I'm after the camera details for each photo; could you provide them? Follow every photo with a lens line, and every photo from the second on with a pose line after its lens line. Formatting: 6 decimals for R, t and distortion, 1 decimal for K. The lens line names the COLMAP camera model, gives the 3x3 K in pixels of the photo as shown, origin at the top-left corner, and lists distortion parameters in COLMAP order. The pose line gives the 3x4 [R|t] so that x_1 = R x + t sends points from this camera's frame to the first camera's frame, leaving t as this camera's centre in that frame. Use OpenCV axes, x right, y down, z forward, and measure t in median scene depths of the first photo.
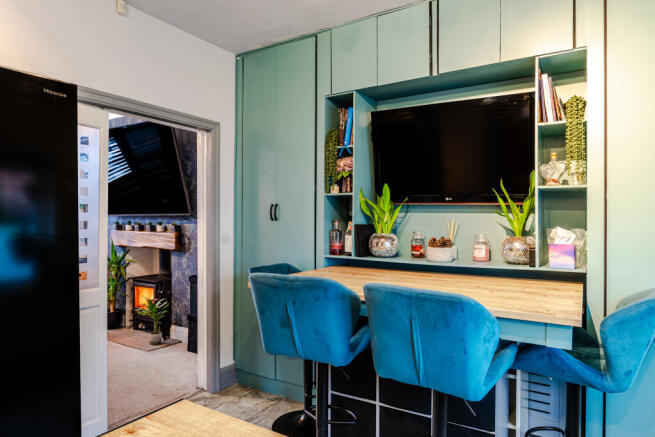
lens RADIAL K [[427.0, 0, 334.8], [0, 427.0, 217.4], [0, 0, 1]] dist [-0.001635, -0.001832]
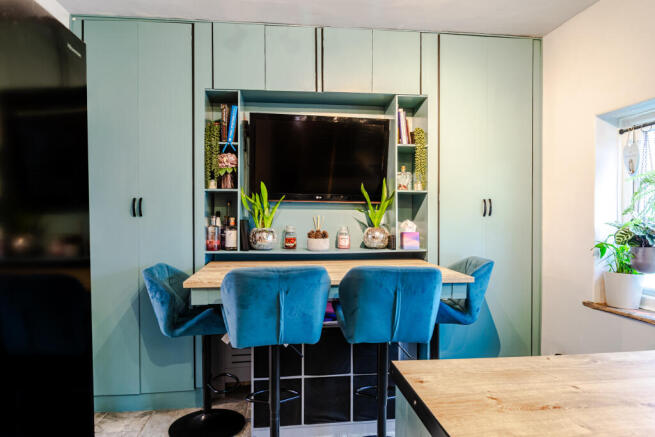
lens RADIAL K [[427.0, 0, 334.8], [0, 427.0, 217.4], [0, 0, 1]] dist [-0.001635, -0.001832]
pose [[0.776547, -0.004664, 0.630043, -0.426760], [-0.000102, 0.999972, 0.007527, 0.002763], [-0.630060, -0.005909, 0.776524, 0.054034]]
